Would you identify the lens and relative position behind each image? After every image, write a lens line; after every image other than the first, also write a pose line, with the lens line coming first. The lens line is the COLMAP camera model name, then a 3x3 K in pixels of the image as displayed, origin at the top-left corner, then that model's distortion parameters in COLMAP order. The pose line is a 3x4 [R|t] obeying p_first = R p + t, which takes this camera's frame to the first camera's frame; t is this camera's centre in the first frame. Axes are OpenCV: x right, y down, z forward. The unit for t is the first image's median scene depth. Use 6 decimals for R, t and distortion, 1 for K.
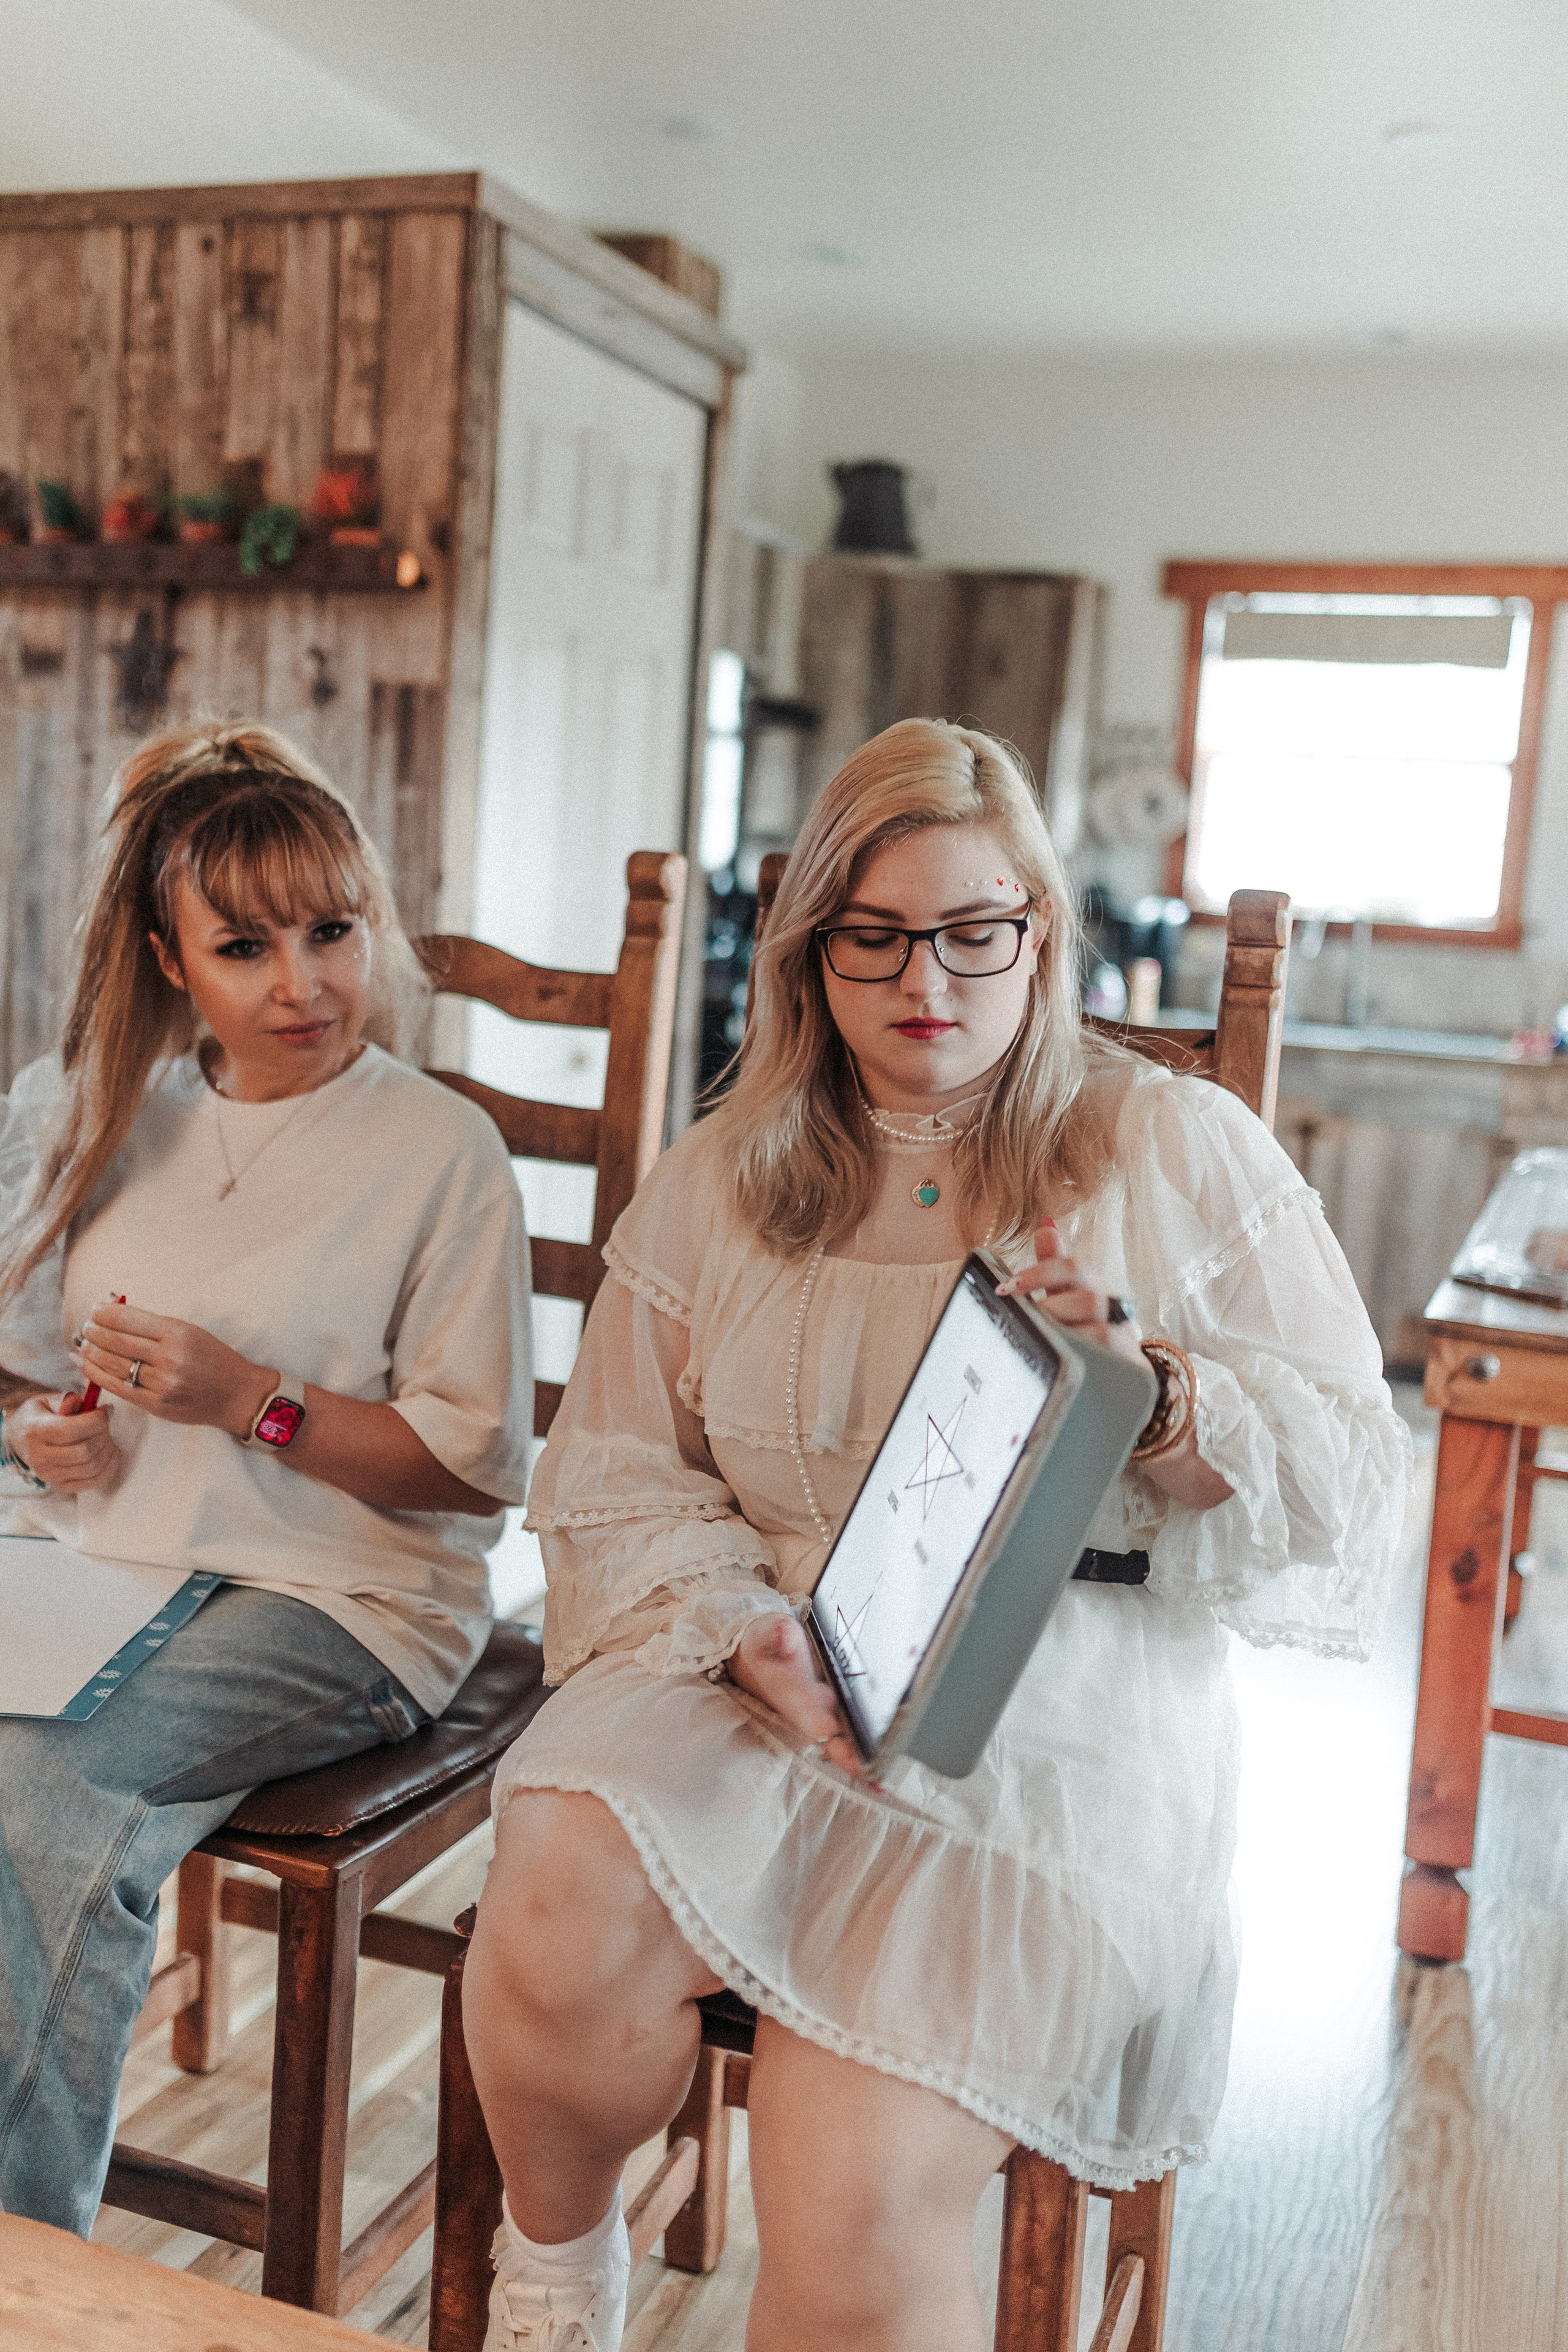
lens RADIAL K [[2262.1, 0, 788.1], [0, 2262.1, 1189.1], [0, 0, 1]] dist [0.006711, 0.000000]
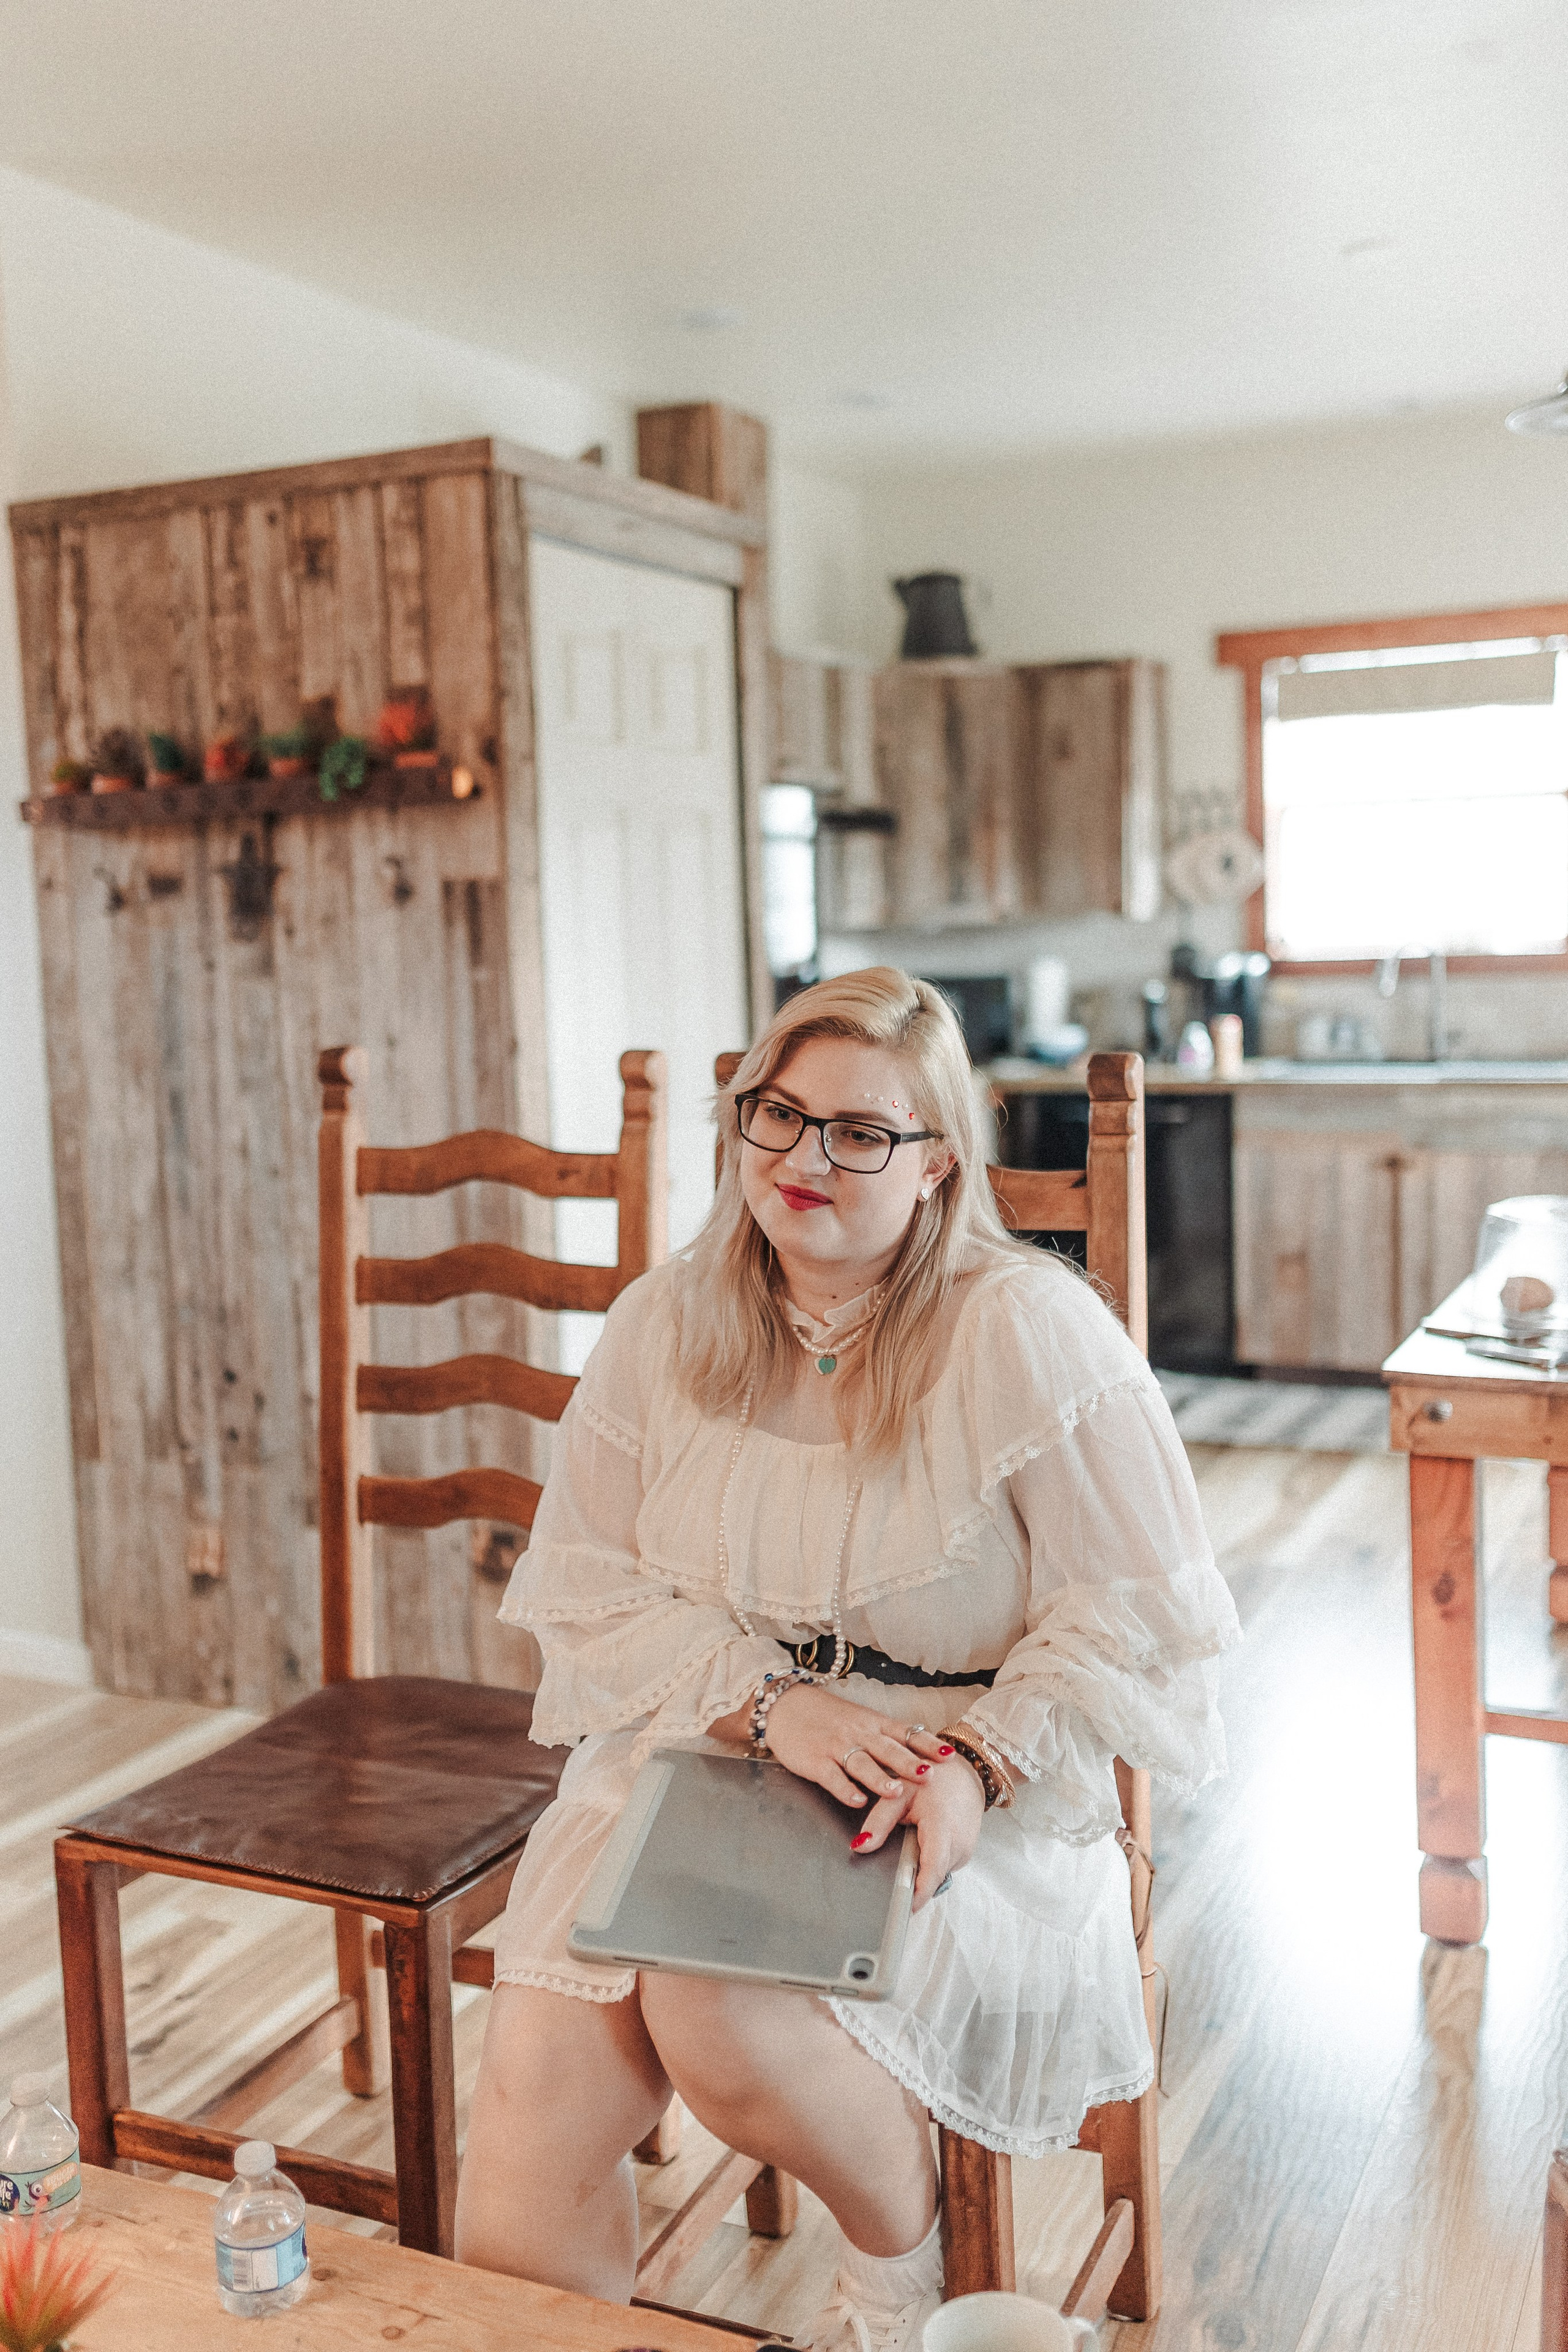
lens RADIAL K [[2262.1, 0, 784.1], [0, 2262.1, 1191.1], [0, 0, 1]] dist [0.006711, 0.000000]
pose [[0.991980, -0.089444, -0.089302, 0.076713], [0.087718, 0.995878, -0.023077, -0.026151], [0.090998, 0.015058, 0.995737, -0.122990]]
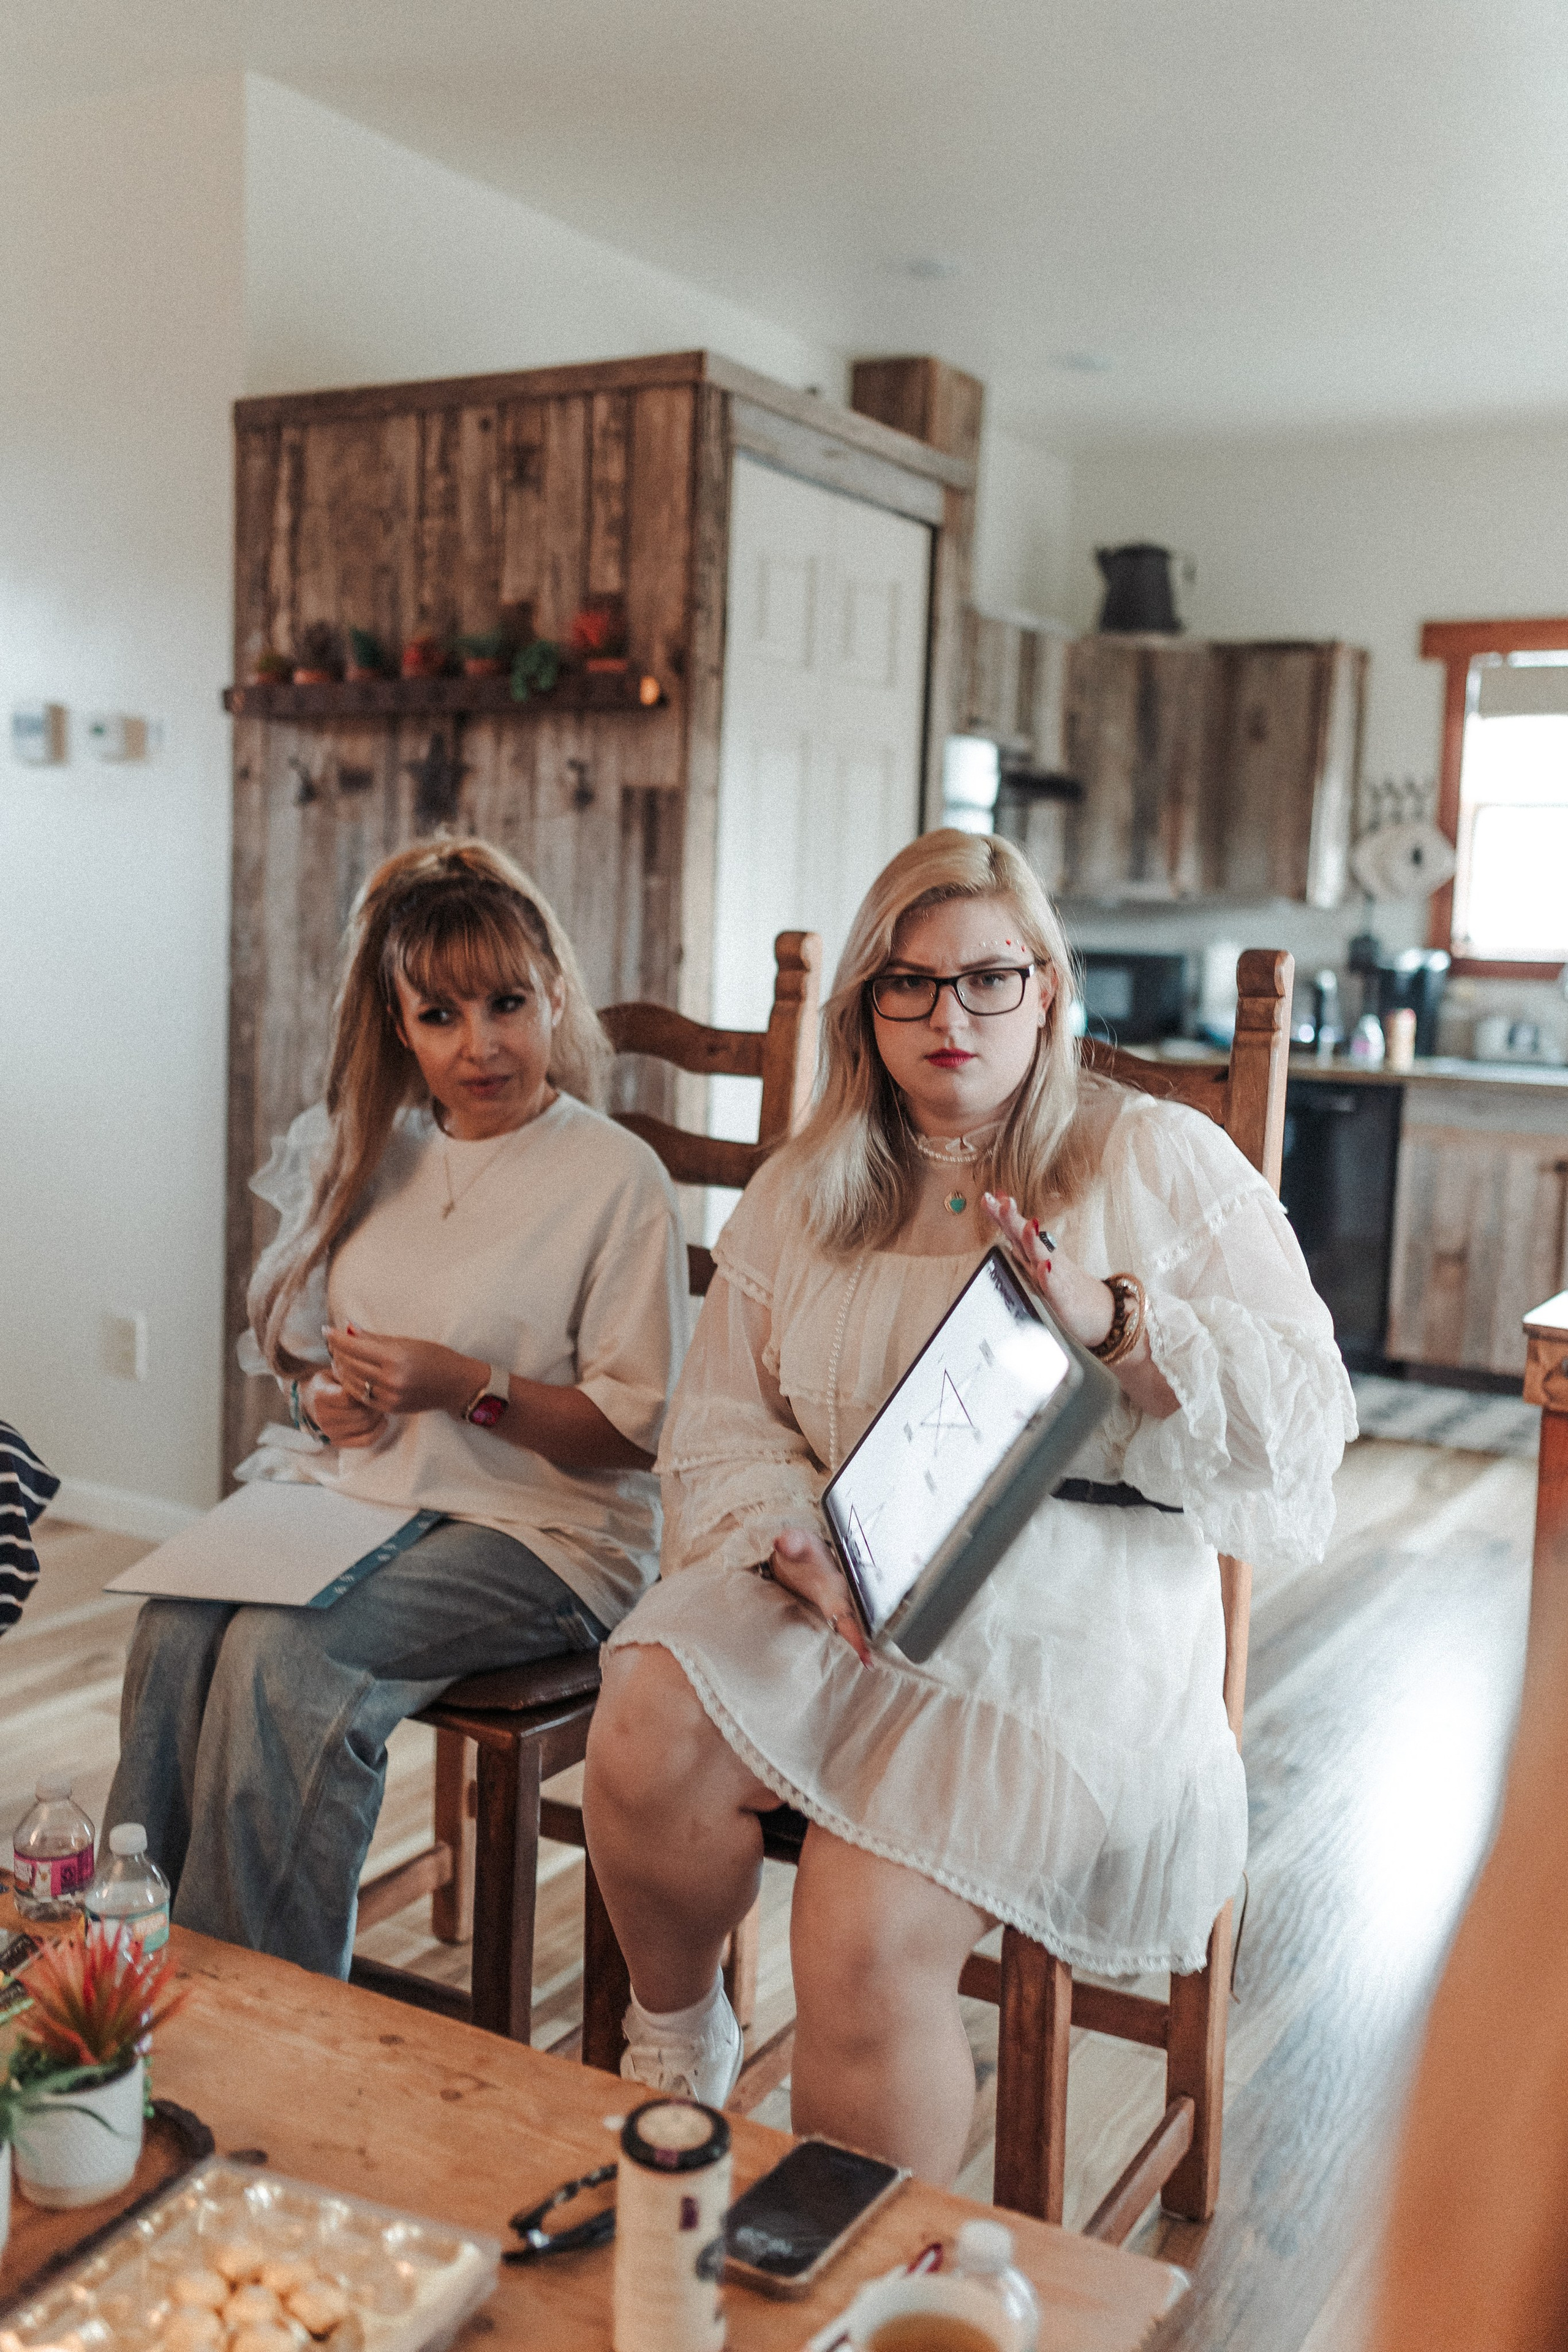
lens RADIAL K [[2262.1, 0, 782.0], [0, 2262.1, 1188.1], [0, 0, 1]] dist [0.006711, 0.000000]
pose [[0.986617, -0.012474, -0.162579, 0.084568], [0.008068, 0.999583, -0.027736, 0.015022], [0.162857, 0.026053, 0.986306, -0.129972]]
